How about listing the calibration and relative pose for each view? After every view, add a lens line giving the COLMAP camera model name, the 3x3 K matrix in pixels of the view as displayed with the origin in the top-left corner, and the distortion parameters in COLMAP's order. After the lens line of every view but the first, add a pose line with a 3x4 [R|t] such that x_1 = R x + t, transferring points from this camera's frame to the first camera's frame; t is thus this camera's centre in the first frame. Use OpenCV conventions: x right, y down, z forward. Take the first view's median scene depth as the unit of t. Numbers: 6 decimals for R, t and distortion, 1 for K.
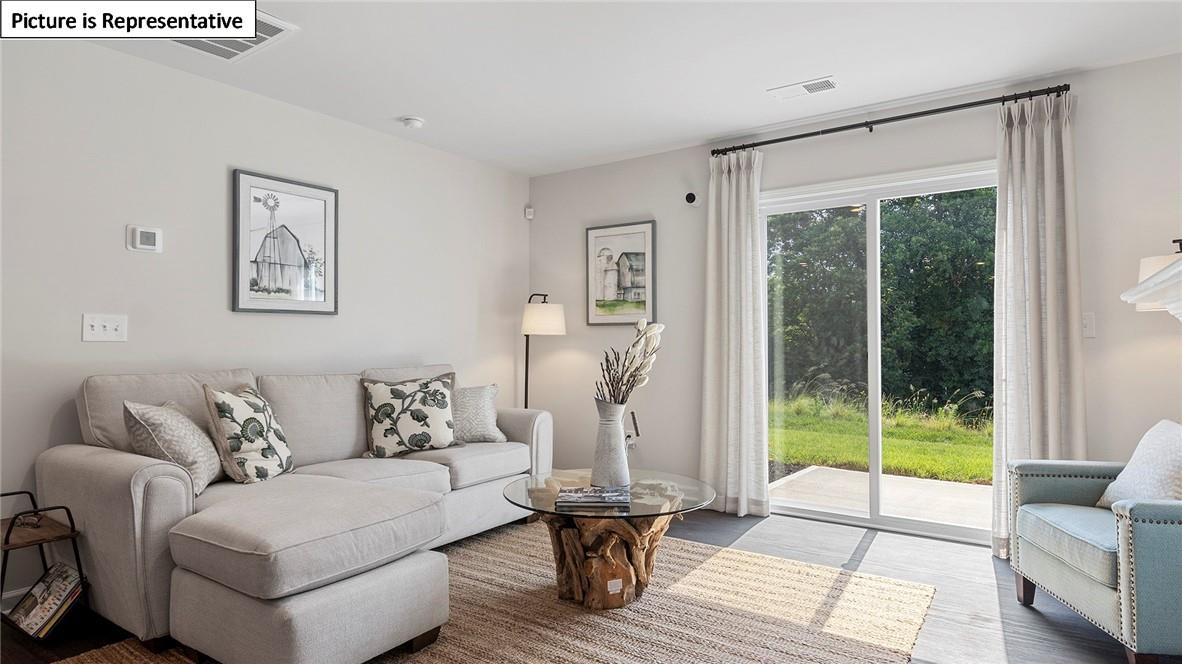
lens RADIAL K [[646.9, 0, 592.9], [0, 646.9, 330.5], [0, 0, 1]] dist [0.003948, -0.003681]
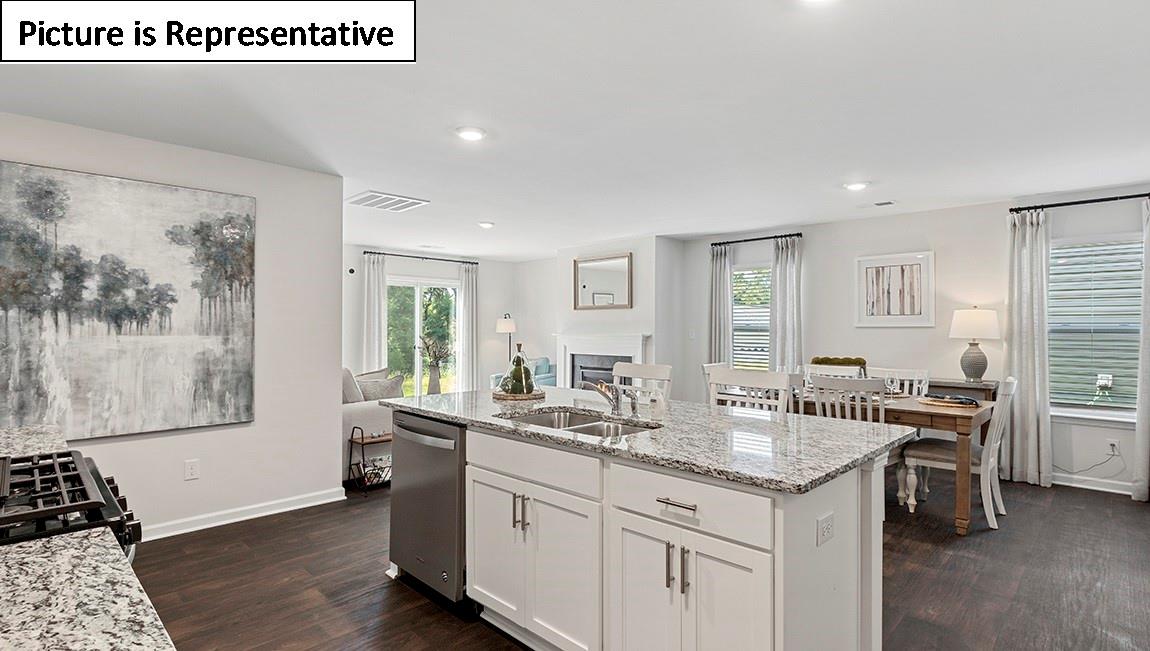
lens RADIAL K [[562.5, 0, 576.0], [0, 562.5, 323.0], [0, 0, 1]] dist [-0.001741, -0.000114]
pose [[0.157056, 0.014436, 0.987484, -1.734191], [-0.019123, 0.999750, -0.011574, -0.044066], [-0.987405, -0.017066, 0.157293, 0.049987]]
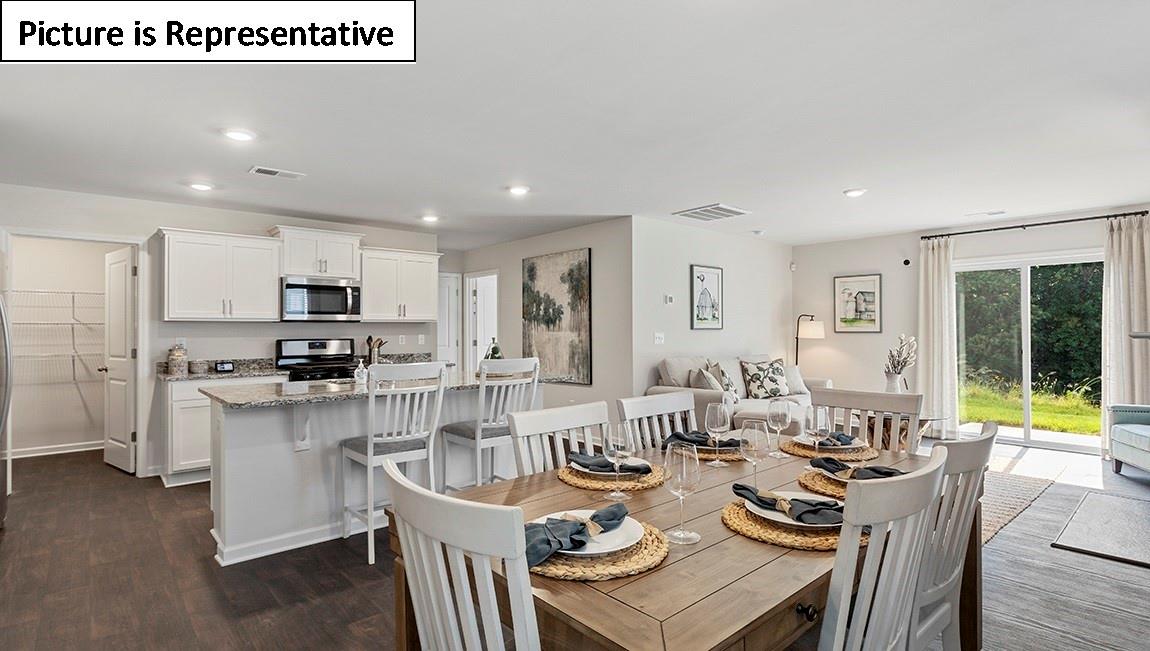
lens RADIAL K [[562.5, 0, 578.8], [0, 562.5, 321.5], [0, 0, 1]] dist [-0.001741, -0.000114]
pose [[0.974902, -0.002665, -0.222619, -0.461926], [0.002958, 0.999995, 0.000982, -0.055141], [0.222616, -0.001616, 0.974905, -0.858282]]
